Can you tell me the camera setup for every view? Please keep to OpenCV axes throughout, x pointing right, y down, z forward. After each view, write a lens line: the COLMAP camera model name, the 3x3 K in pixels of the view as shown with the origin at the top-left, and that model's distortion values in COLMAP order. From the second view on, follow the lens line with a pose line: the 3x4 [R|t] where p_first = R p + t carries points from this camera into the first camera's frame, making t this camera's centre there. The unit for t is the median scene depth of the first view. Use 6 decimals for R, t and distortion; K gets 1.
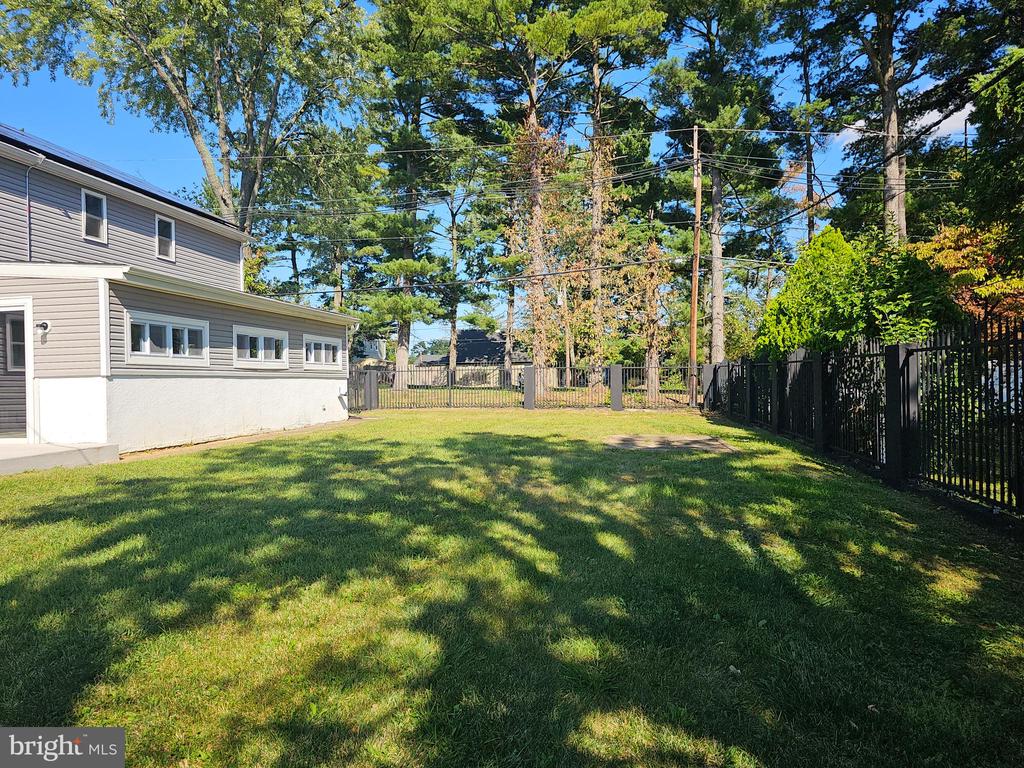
lens RADIAL K [[694.2, 0, 532.0], [0, 694.2, 380.9], [0, 0, 1]] dist [0.060312, -0.058612]
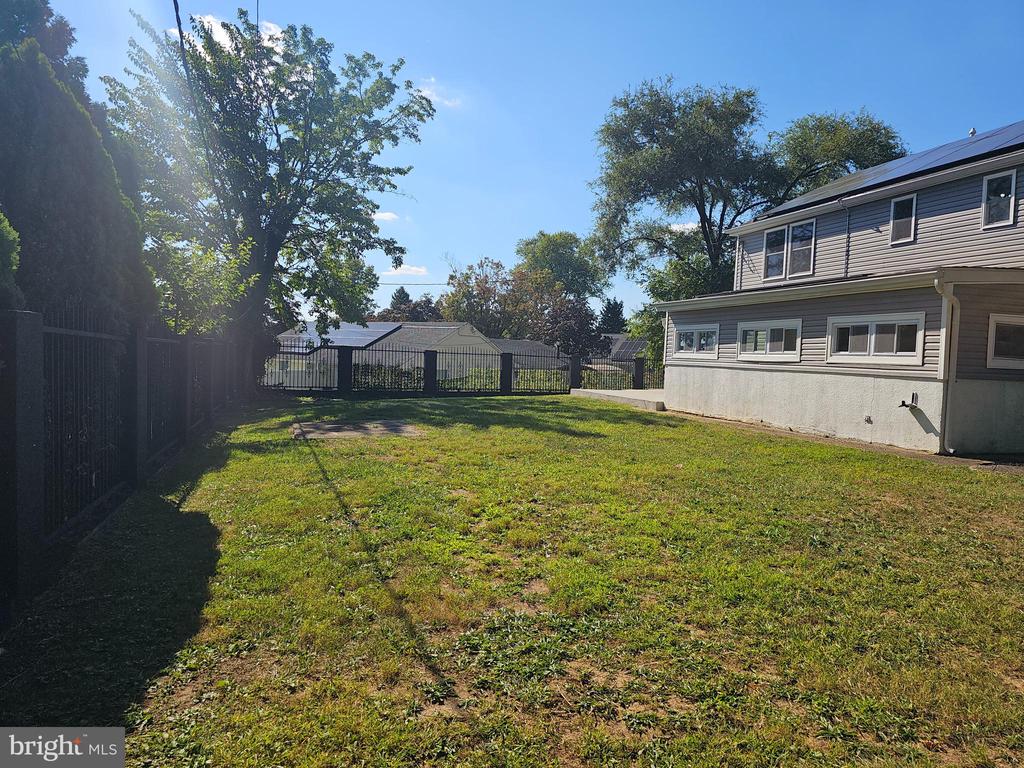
lens RADIAL K [[694.2, 0, 520.0], [0, 694.2, 385.7], [0, 0, 1]] dist [0.060312, -0.058612]
pose [[-0.898092, 0.002543, -0.439800, 0.376553], [-0.022159, 0.998452, 0.051022, -0.026516], [0.439249, 0.055568, -0.896645, 1.784129]]
